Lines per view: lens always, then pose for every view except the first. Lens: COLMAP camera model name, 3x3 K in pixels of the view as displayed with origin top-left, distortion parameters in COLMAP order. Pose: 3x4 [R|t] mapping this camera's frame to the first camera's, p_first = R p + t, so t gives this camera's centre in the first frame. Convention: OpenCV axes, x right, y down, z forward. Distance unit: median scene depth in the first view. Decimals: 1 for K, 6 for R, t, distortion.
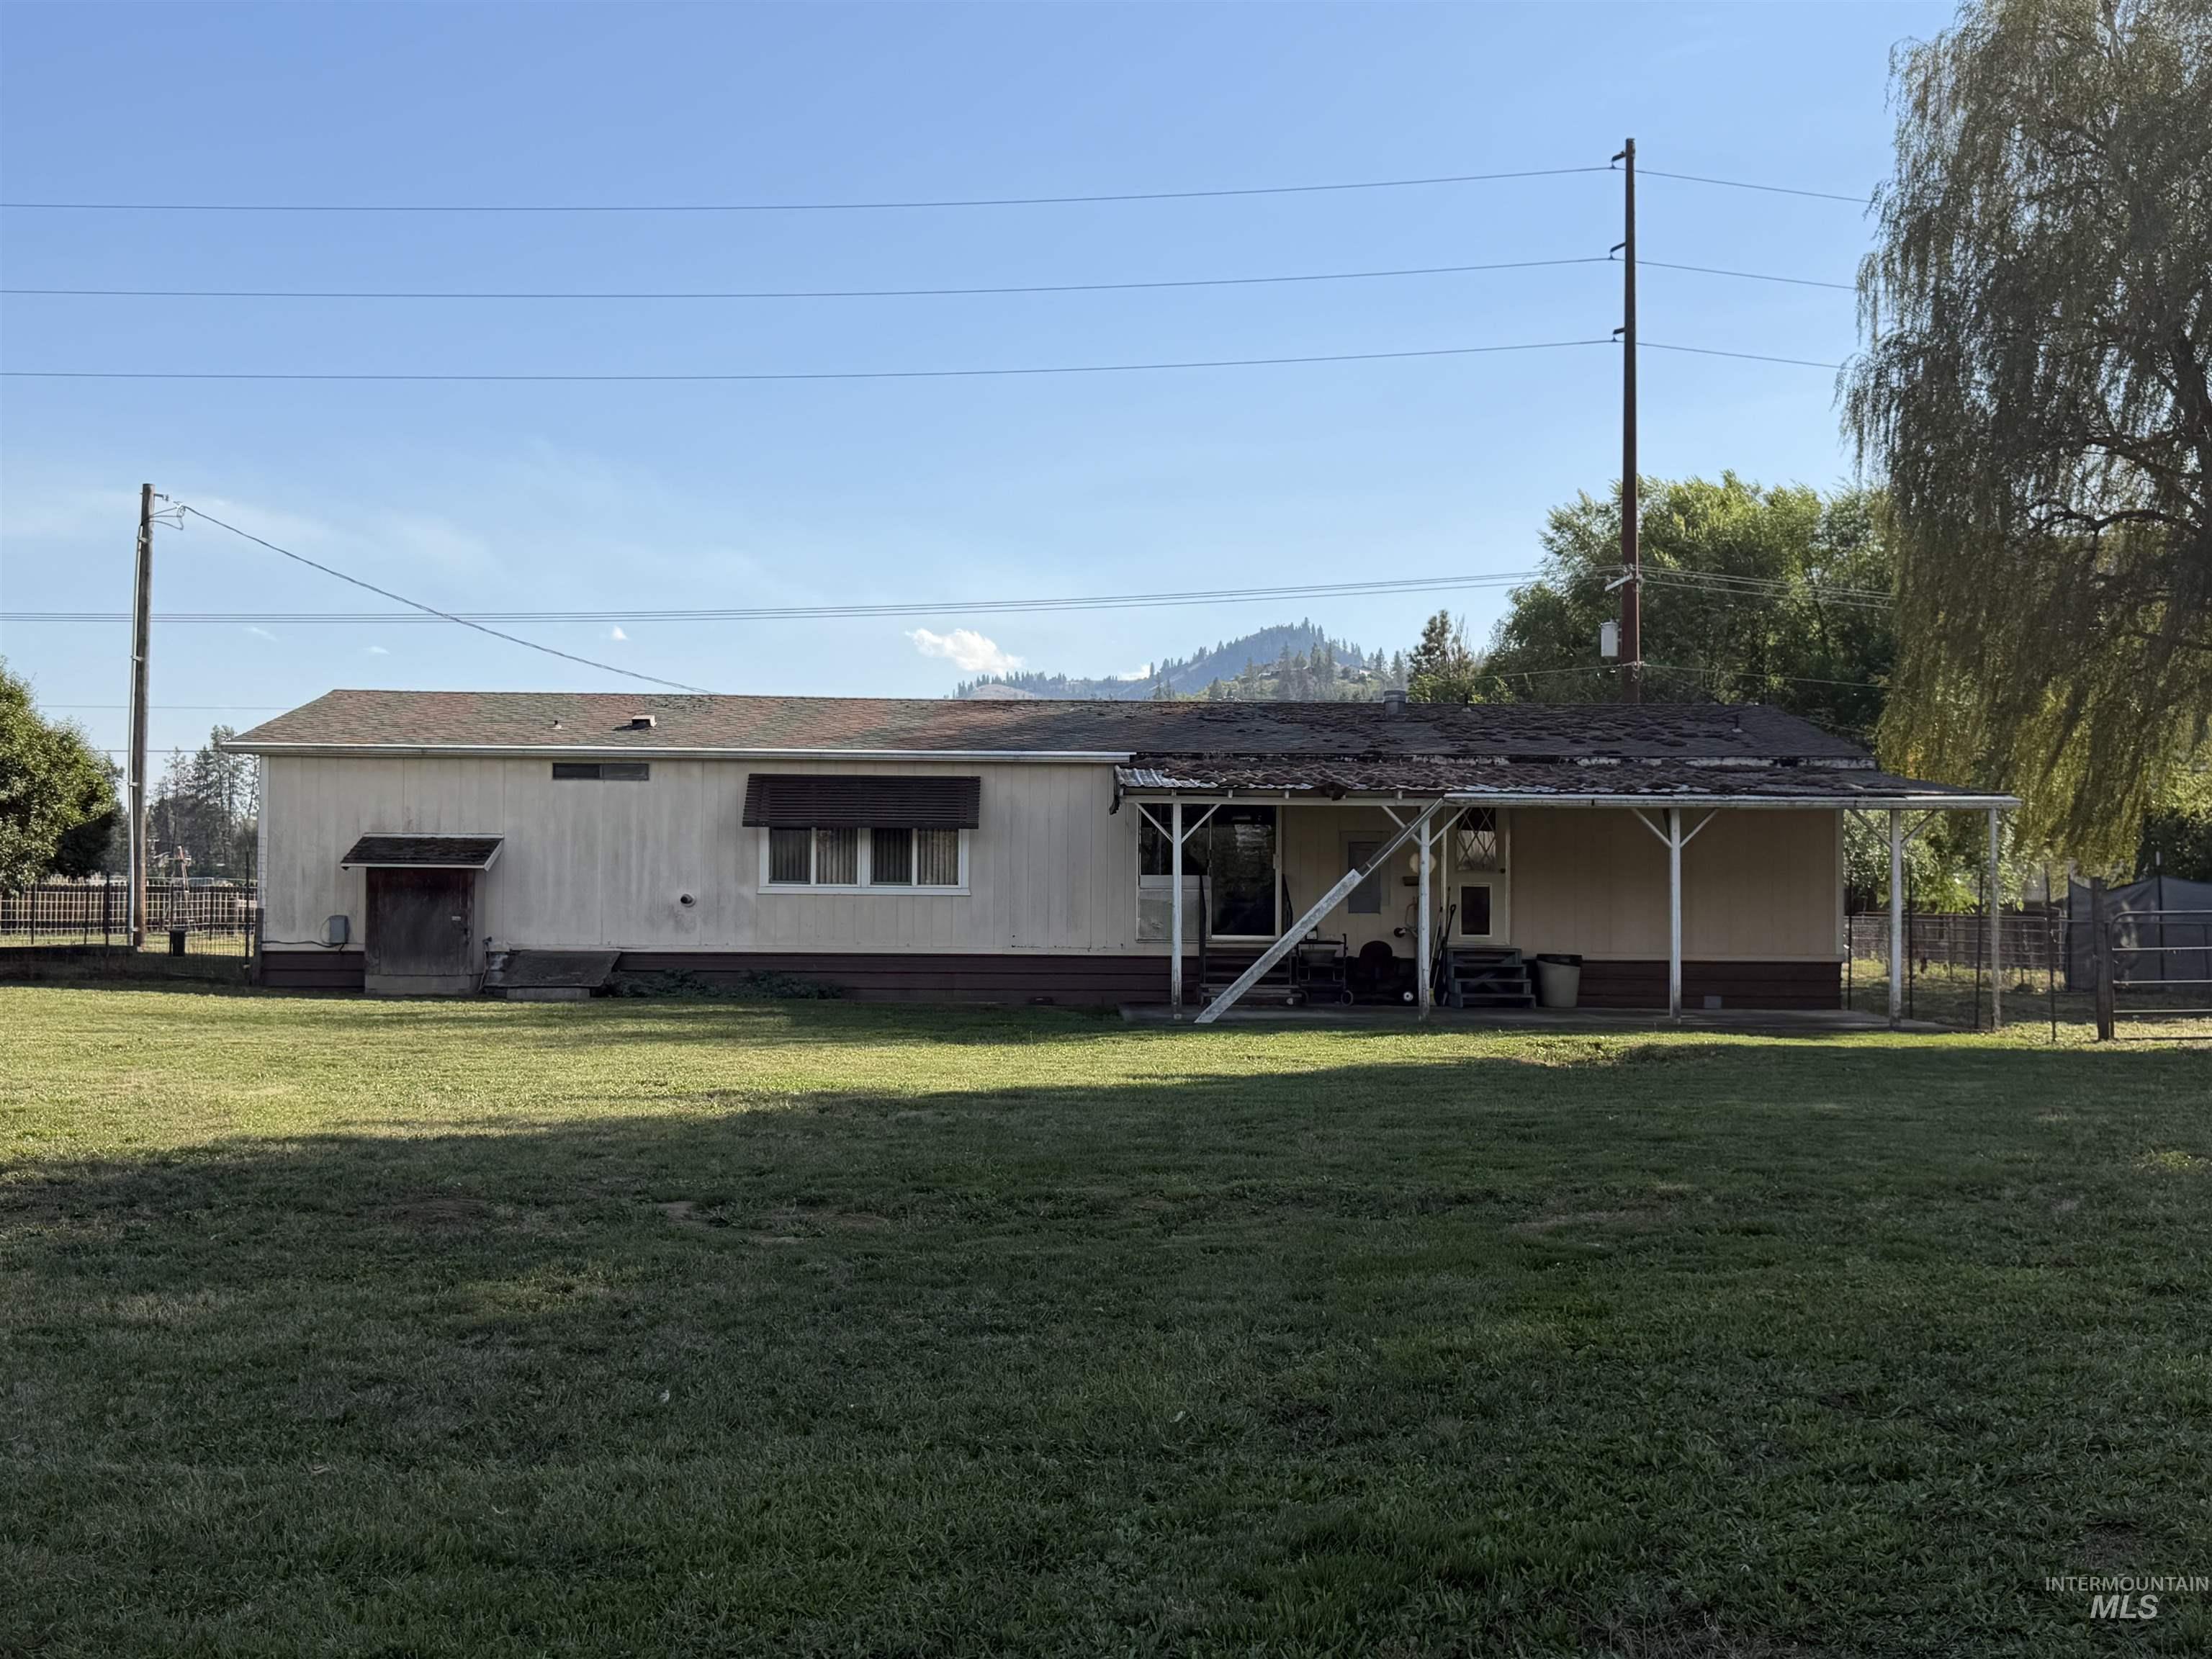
lens RADIAL K [[2390.1, 0, 1104.3], [0, 2390.1, 830.2], [0, 0, 1]] dist [0.055528, 0.000000]
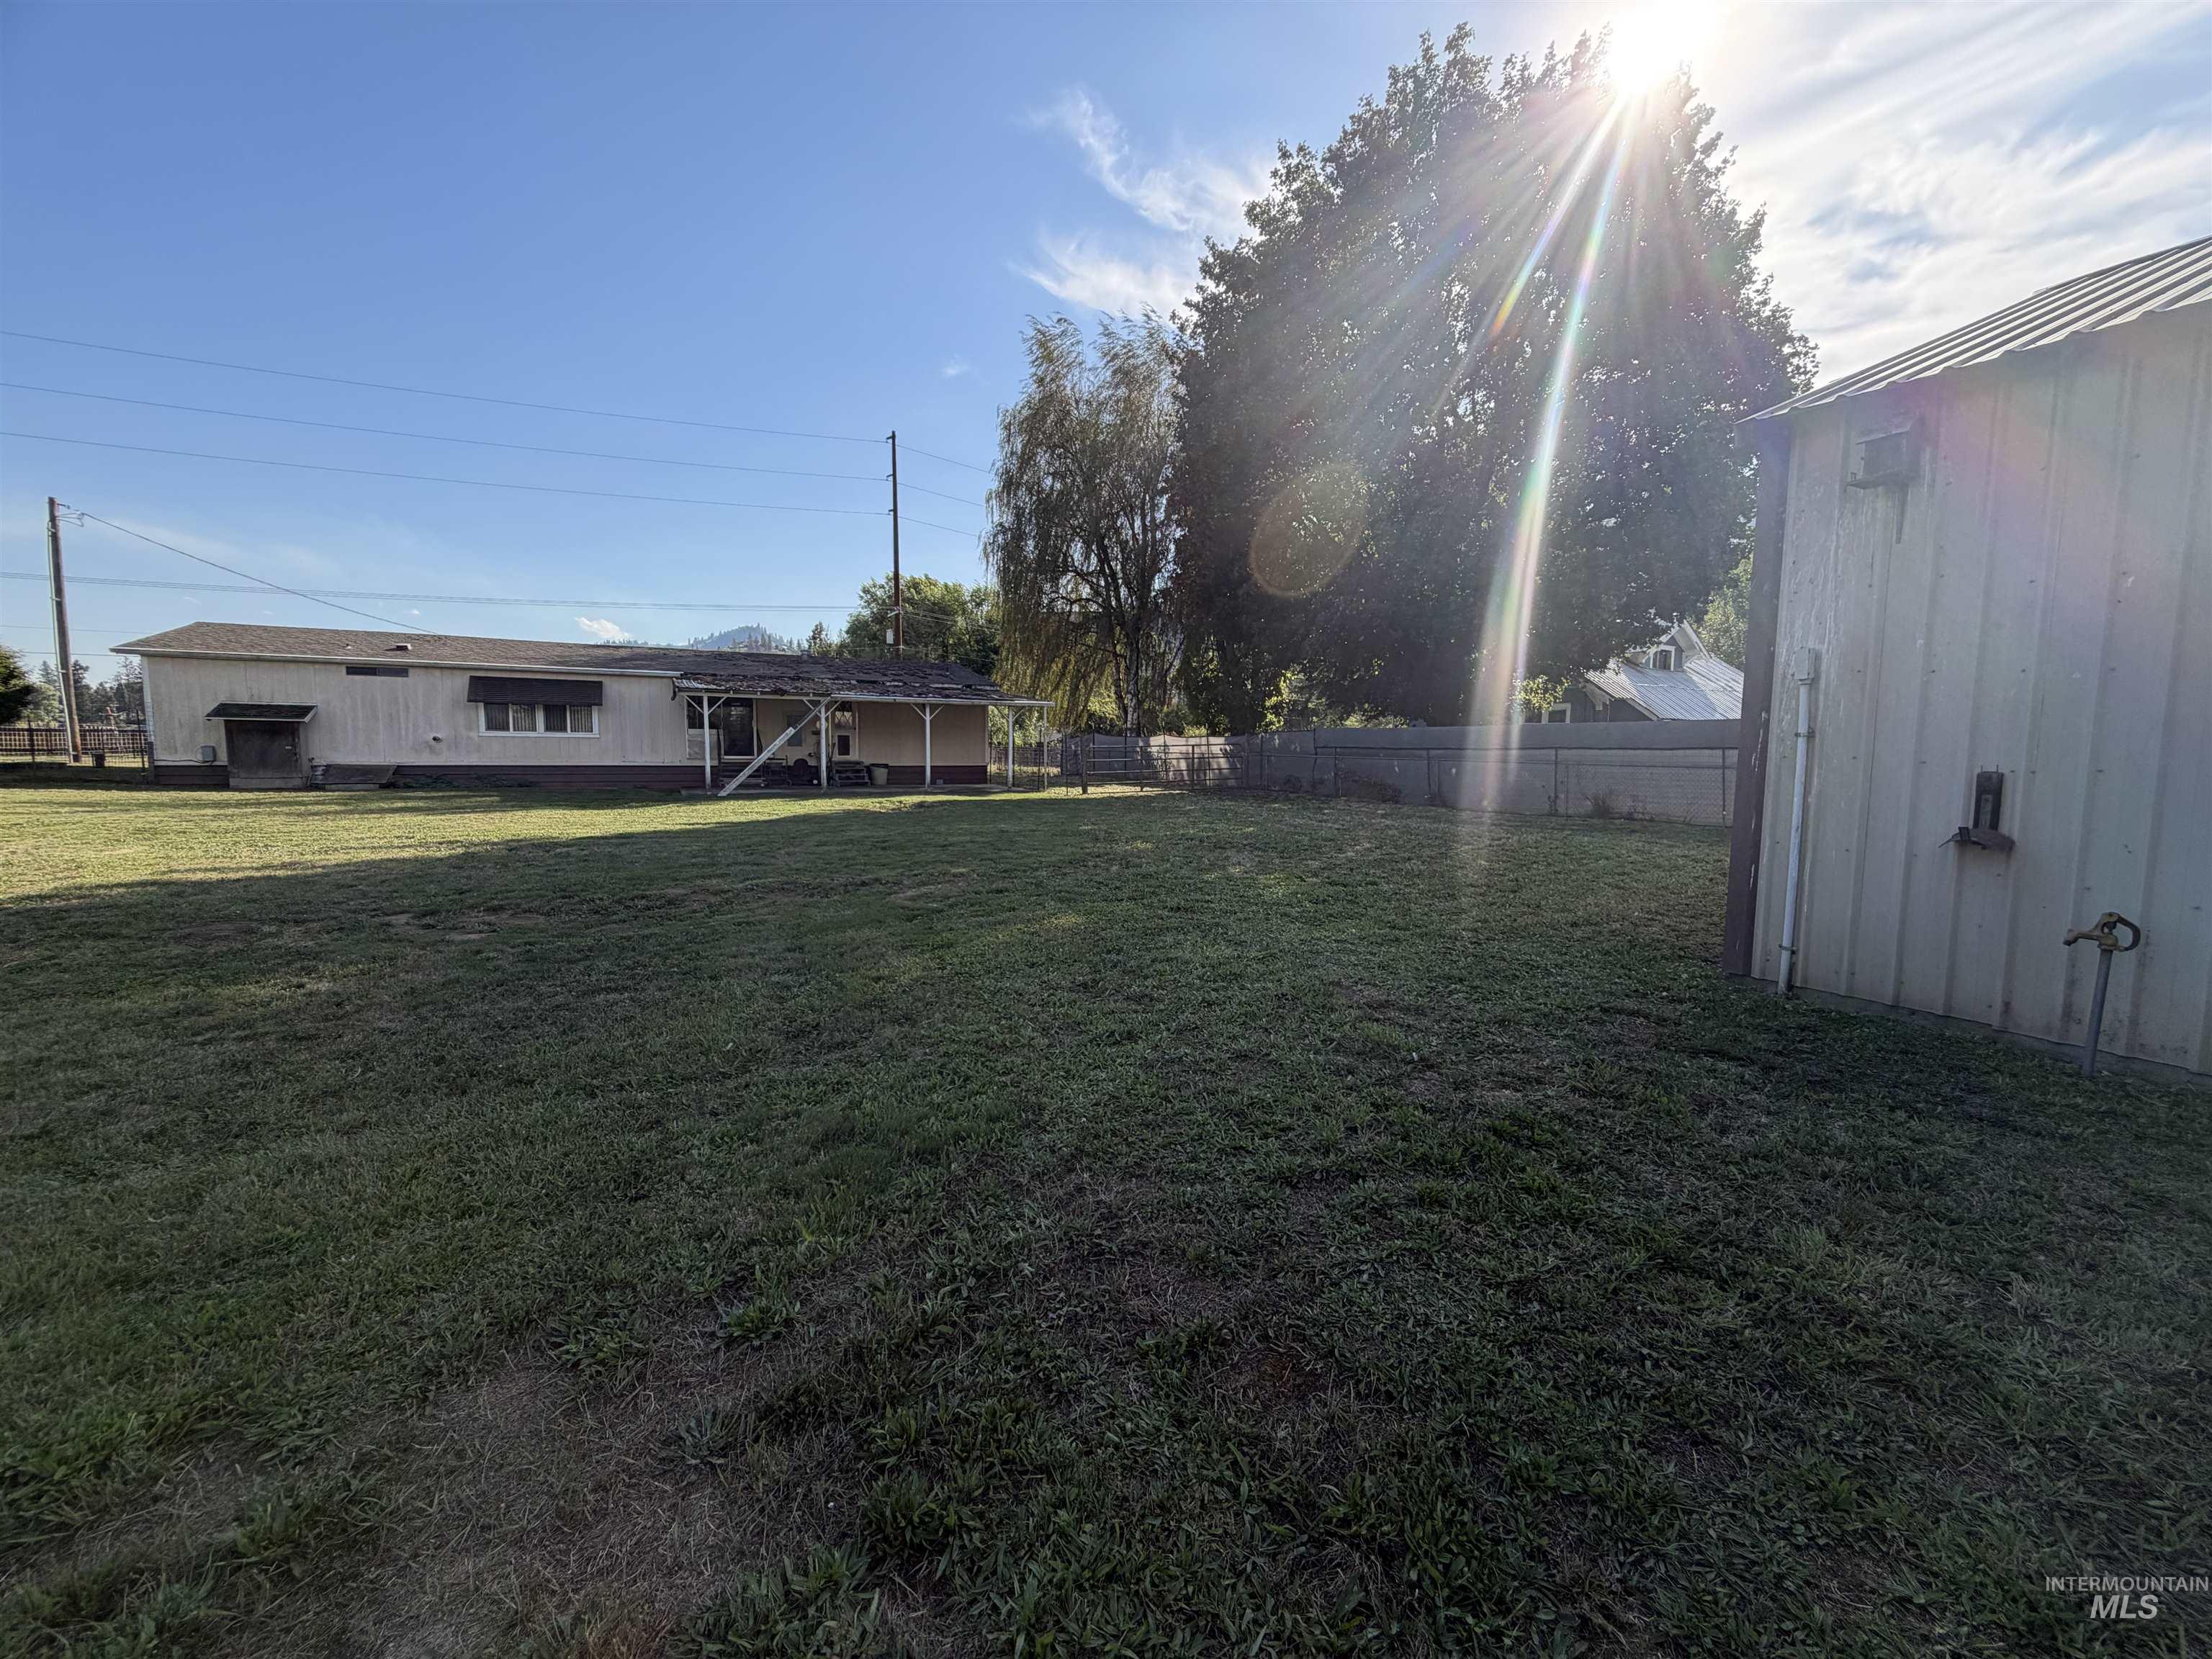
lens RADIAL K [[879.4, 0, 1100.7], [0, 879.4, 832.9], [0, 0, 1]] dist [-0.000653, 0.000761]
pose [[0.899552, -0.040458, 0.434936, 0.001076], [-0.017653, 0.991521, 0.128743, 0.003536], [-0.436457, -0.123489, 0.891210, 0.124101]]
